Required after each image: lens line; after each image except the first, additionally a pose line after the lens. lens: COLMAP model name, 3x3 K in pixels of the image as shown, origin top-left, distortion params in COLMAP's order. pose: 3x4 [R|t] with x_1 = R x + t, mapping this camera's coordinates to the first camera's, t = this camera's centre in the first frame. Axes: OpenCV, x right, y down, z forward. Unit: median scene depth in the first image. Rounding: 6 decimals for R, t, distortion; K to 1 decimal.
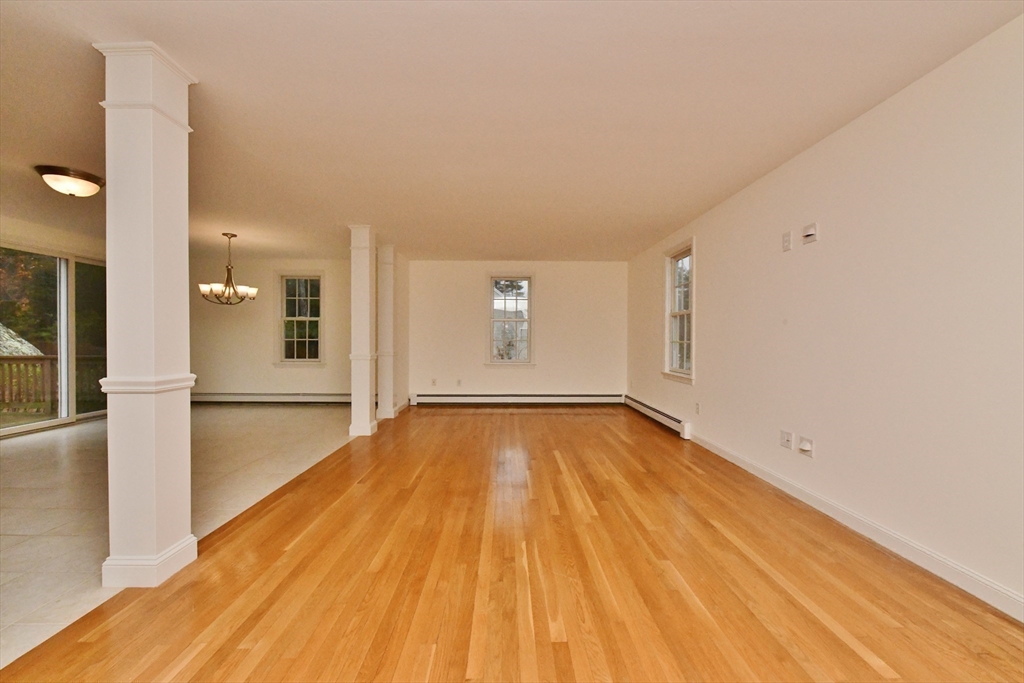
lens RADIAL K [[402.2, 0, 505.7], [0, 402.2, 342.7], [0, 0, 1]] dist [-0.007349, -0.000049]
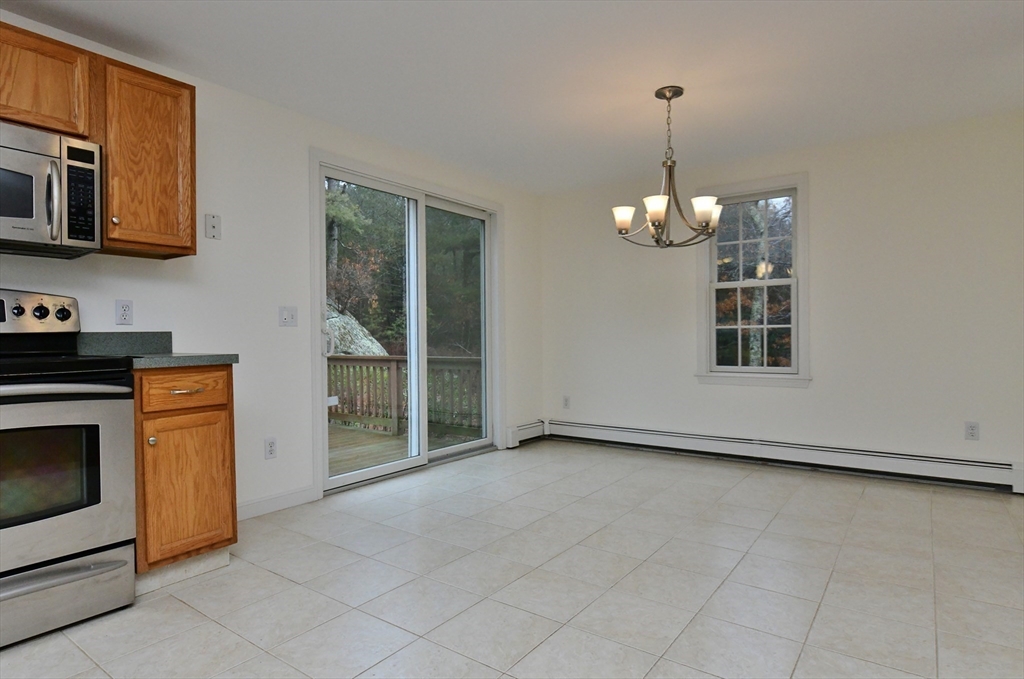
lens RADIAL K [[563.7, 0, 511.9], [0, 563.7, 342.4], [0, 0, 1]] dist [-0.003622, -0.002267]
pose [[0.800279, -0.006025, -0.599597, -0.351623], [0.006298, 0.999979, -0.001642, 0.010927], [0.599595, -0.002462, 0.800300, 0.297576]]
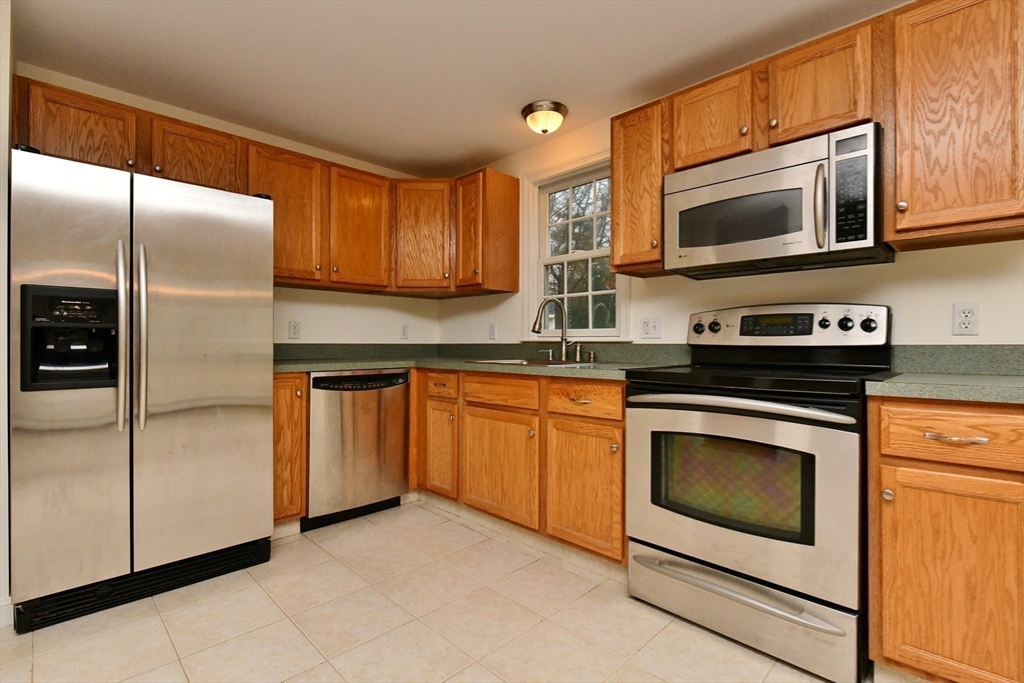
lens RADIAL K [[473.4, 0, 512.5], [0, 473.4, 343.1], [0, 0, 1]] dist [-0.004608, -0.001020]
pose [[-0.713403, -0.005515, -0.700732, -0.462373], [-0.013605, 0.999890, 0.005982, 0.001581], [0.700622, 0.013801, -0.713399, 0.471355]]
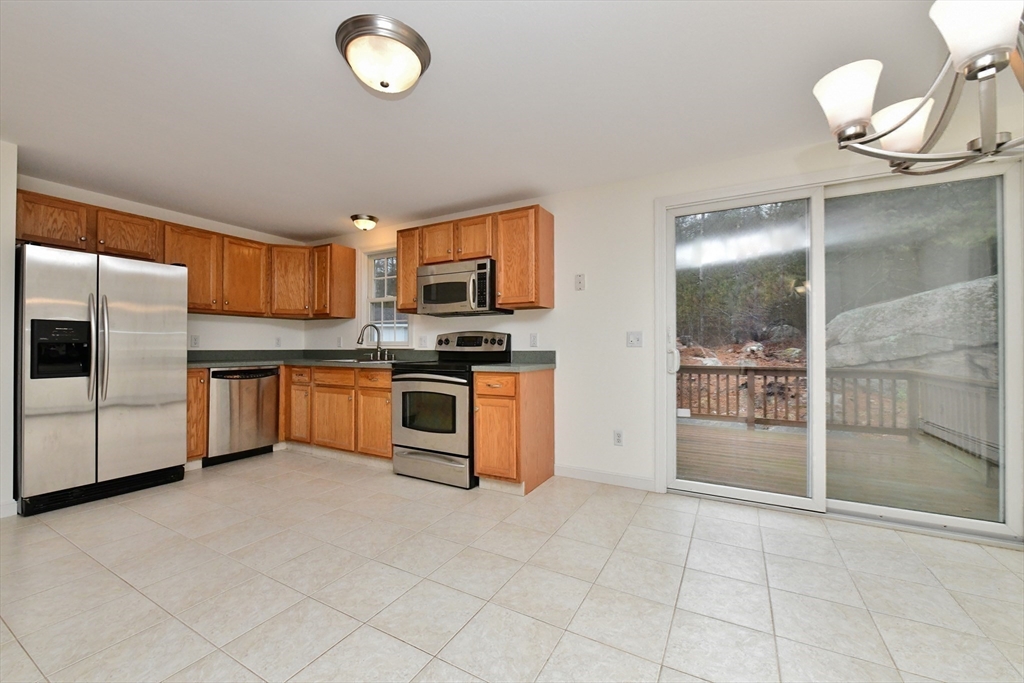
lens RADIAL K [[402.2, 0, 512.2], [0, 402.2, 344.0], [0, 0, 1]] dist [-0.007349, -0.000049]
pose [[-0.492985, -0.010784, -0.869971, -0.343127], [-0.013561, 0.999897, -0.004710, -0.005638], [0.869932, 0.009476, -0.493081, 0.705512]]
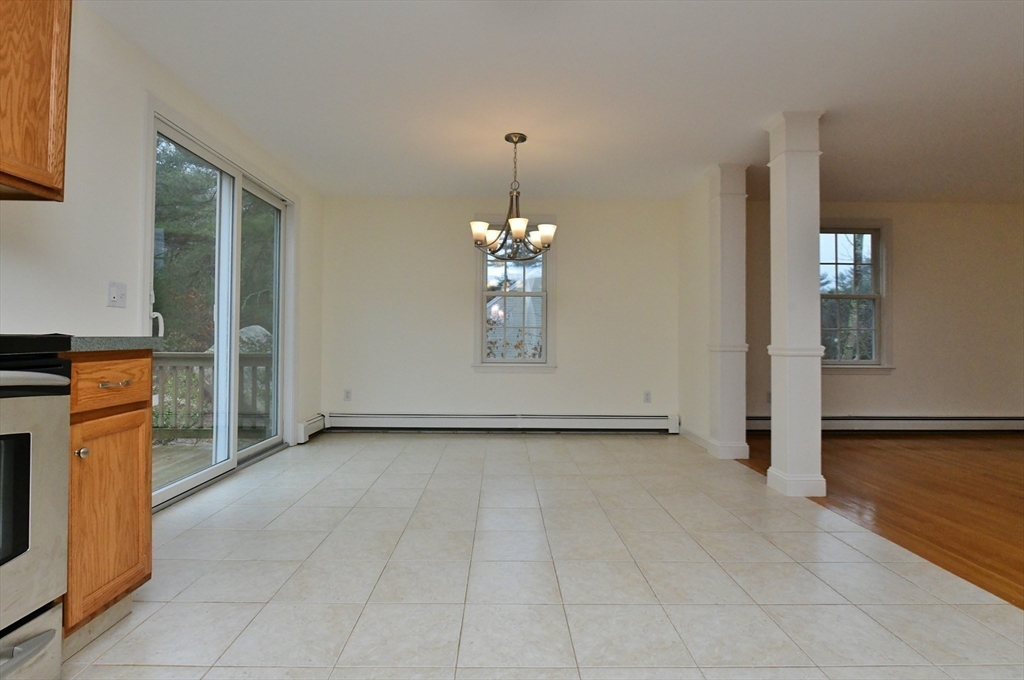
lens RADIAL K [[511.4, 0, 508.2], [0, 511.4, 330.9], [0, 0, 1]] dist [-0.009870, 0.000228]
pose [[0.999993, 0.002605, 0.002537, -0.546355], [-0.002532, 0.999592, -0.028440, 0.021298], [-0.002610, 0.028434, 0.999592, 0.217066]]
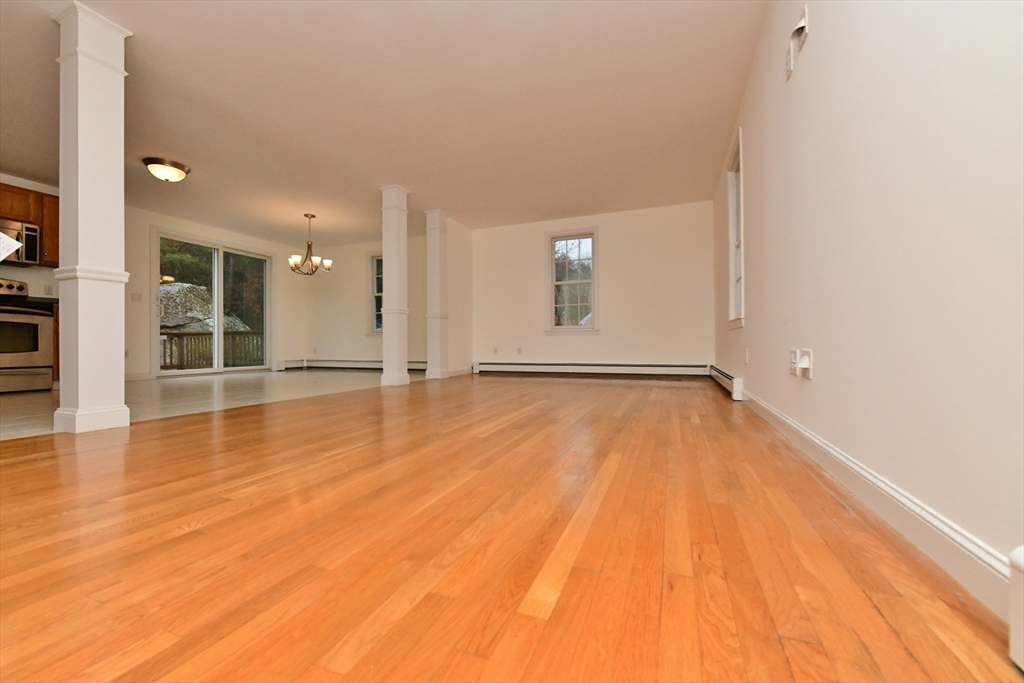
lens RADIAL K [[402.2, 0, 507.8], [0, 402.2, 342.6], [0, 0, 1]] dist [-0.007349, -0.000049]
pose [[0.926191, -0.008890, -0.376949, 0.231321], [0.003698, 0.999888, -0.014497, 0.097441], [0.377036, 0.012033, 0.926120, 0.097728]]
